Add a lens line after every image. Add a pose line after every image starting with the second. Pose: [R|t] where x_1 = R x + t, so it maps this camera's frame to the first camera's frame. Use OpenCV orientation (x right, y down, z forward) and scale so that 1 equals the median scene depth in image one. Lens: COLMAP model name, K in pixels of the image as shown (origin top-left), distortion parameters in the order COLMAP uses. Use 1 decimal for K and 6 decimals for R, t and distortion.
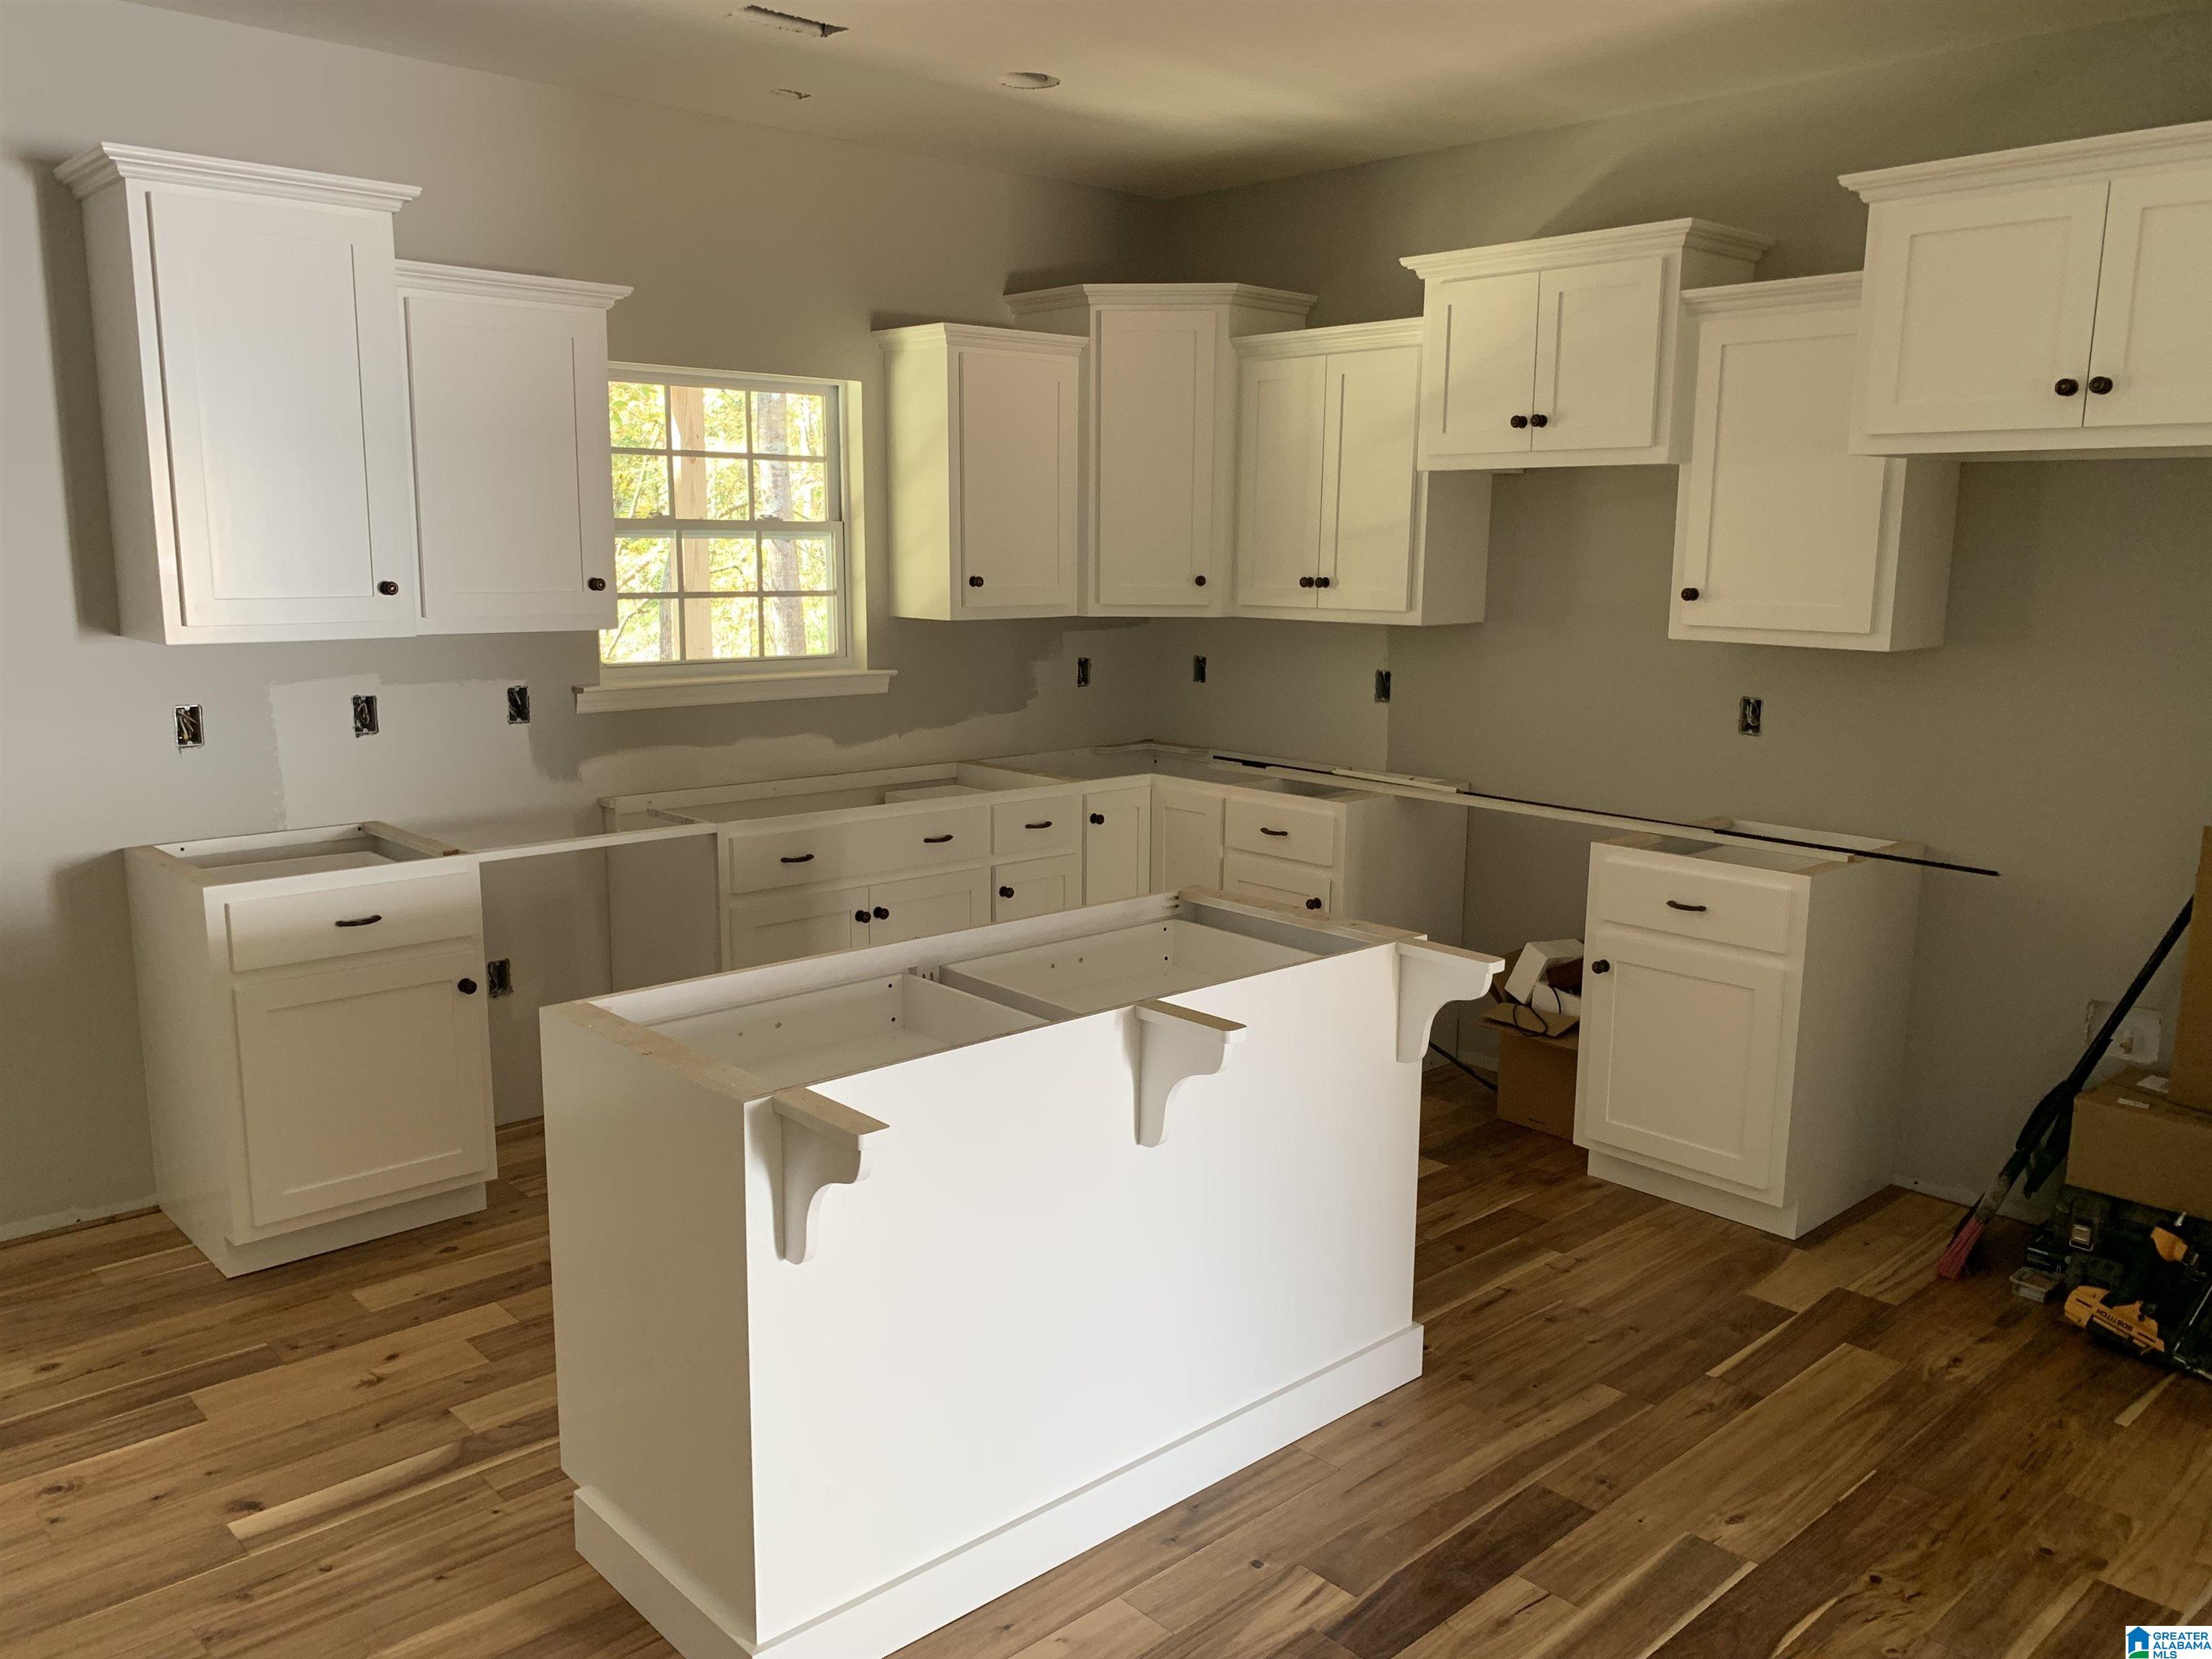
lens RADIAL K [[1683.8, 0, 1098.0], [0, 1683.8, 829.1], [0, 0, 1]] dist [-0.001573, -0.005290]
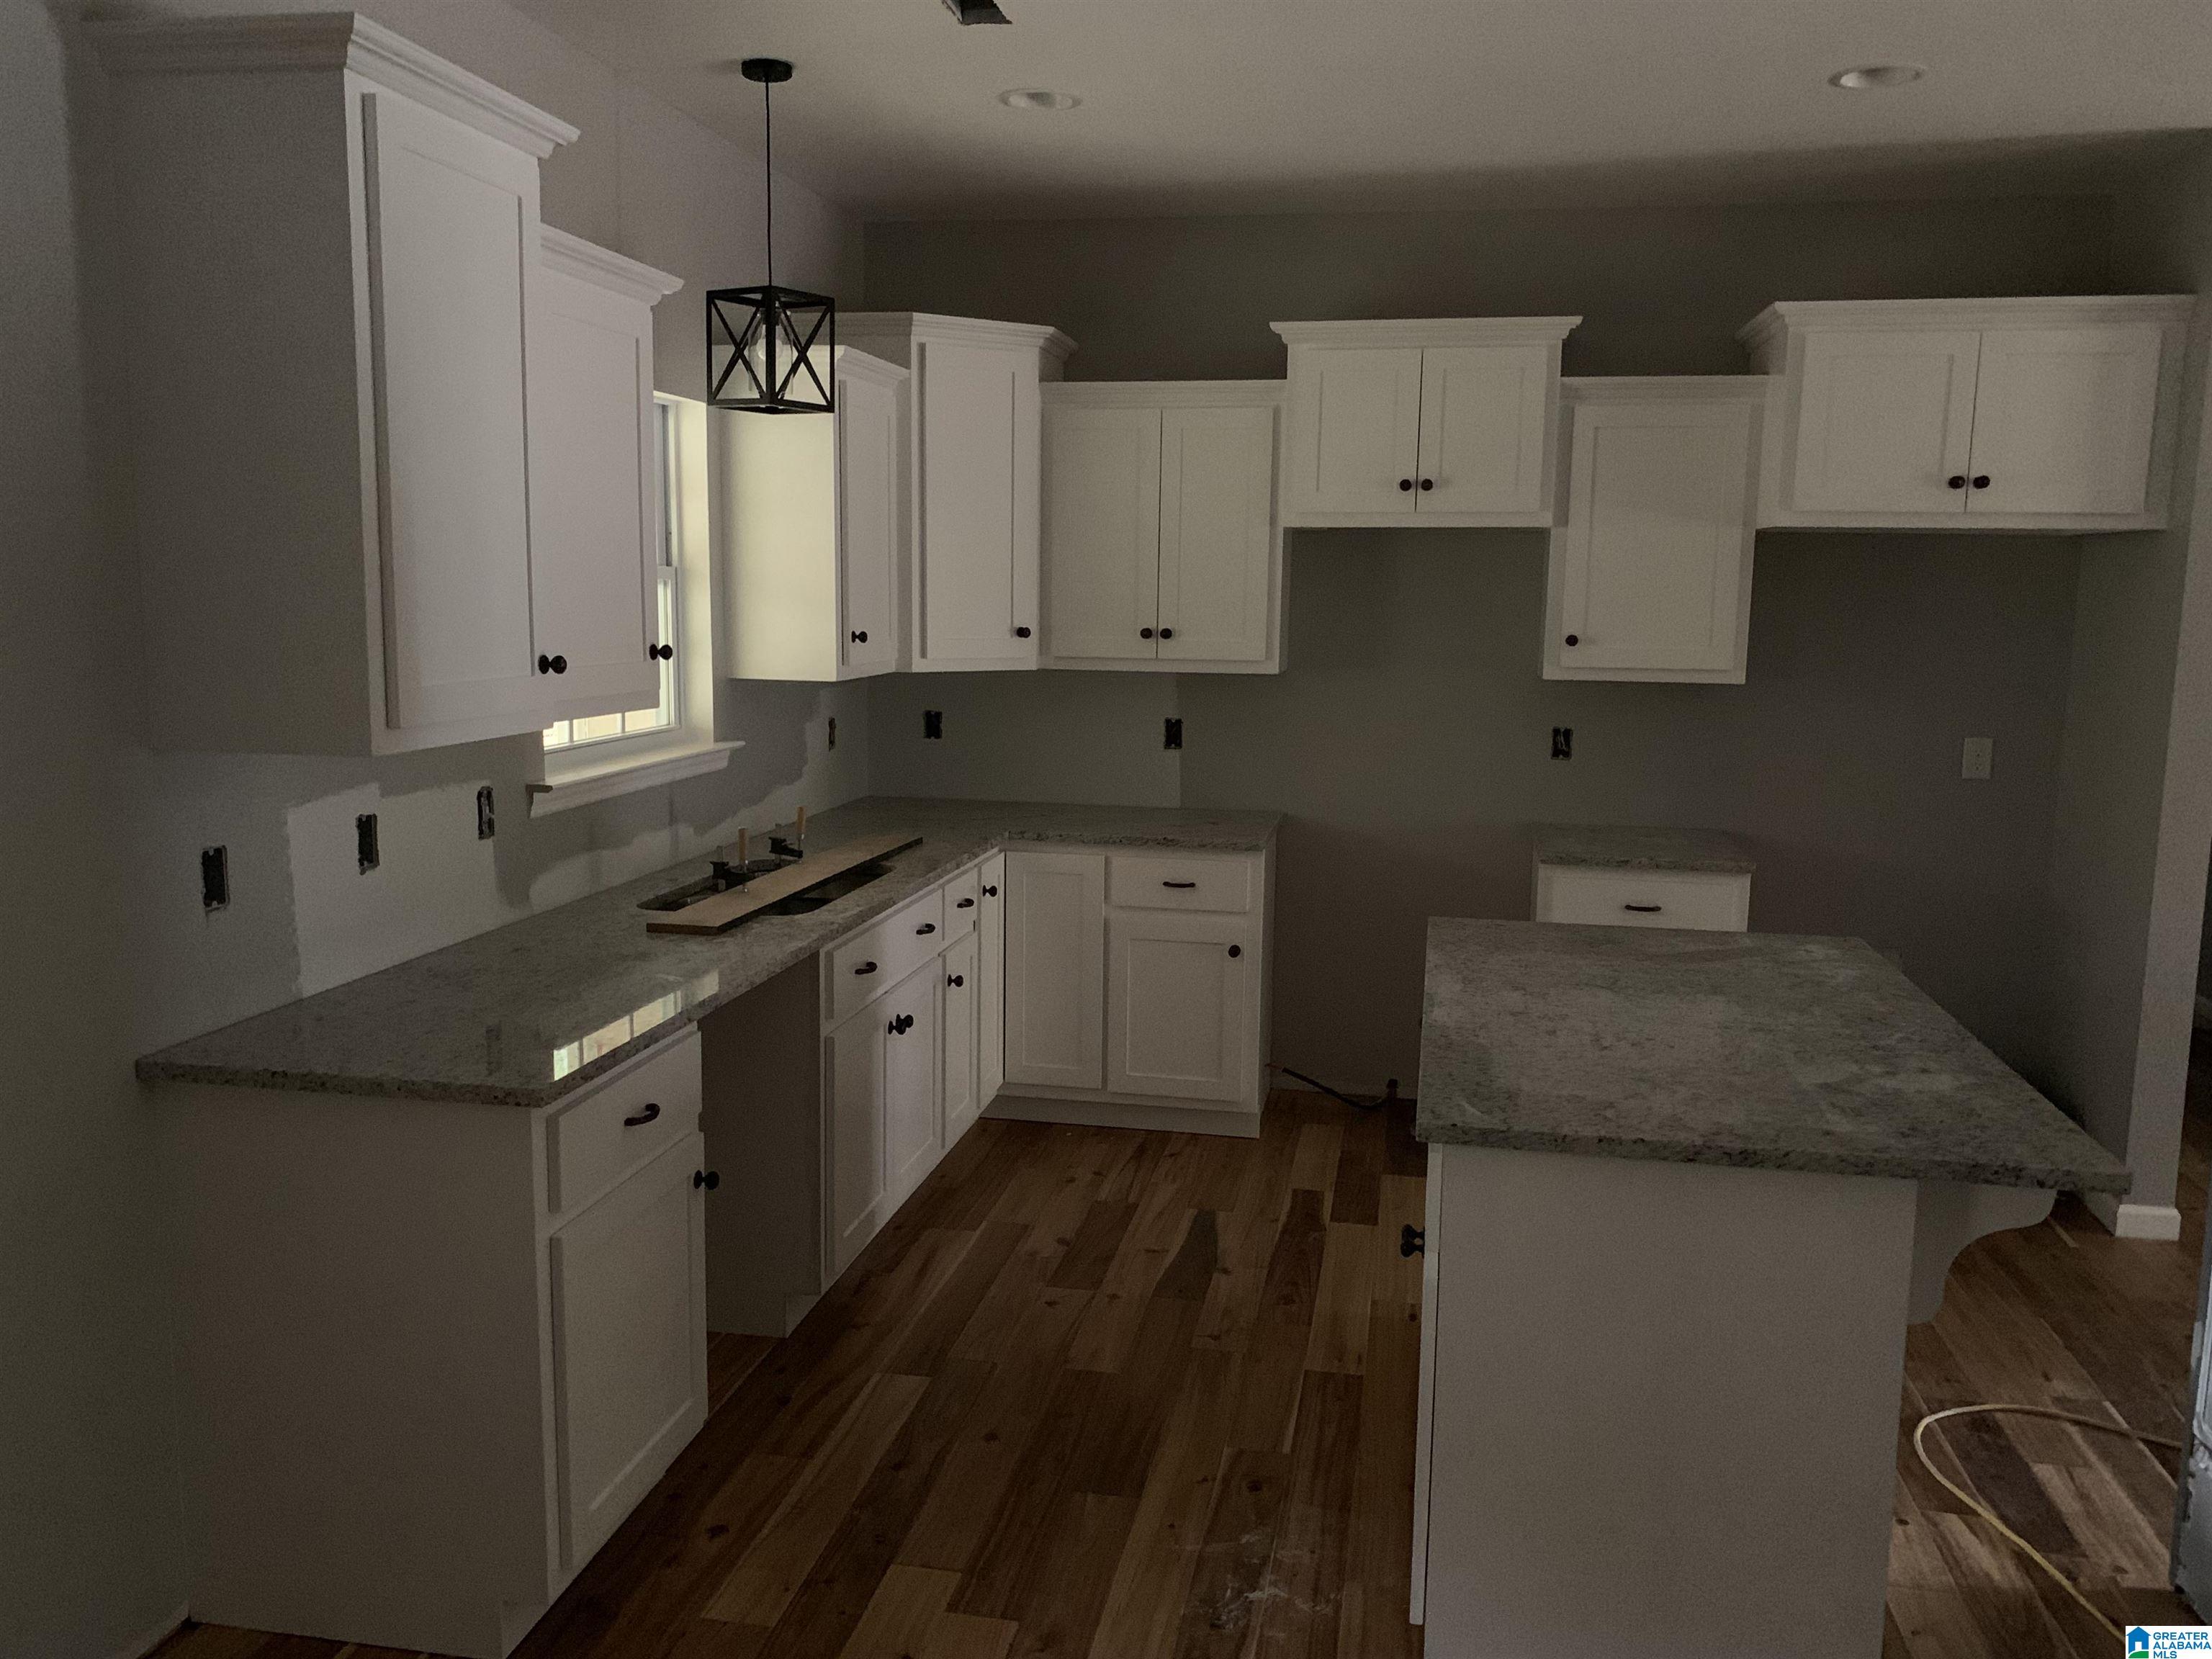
lens RADIAL K [[1780.0, 0, 1105.0], [0, 1780.0, 821.4], [0, 0, 1]] dist [0.041654, -0.001020]
pose [[0.799447, -0.077555, 0.595709, -0.601052], [0.094777, 0.995496, 0.002412, -0.045960], [-0.593213, 0.054531, 0.803197, 0.197581]]
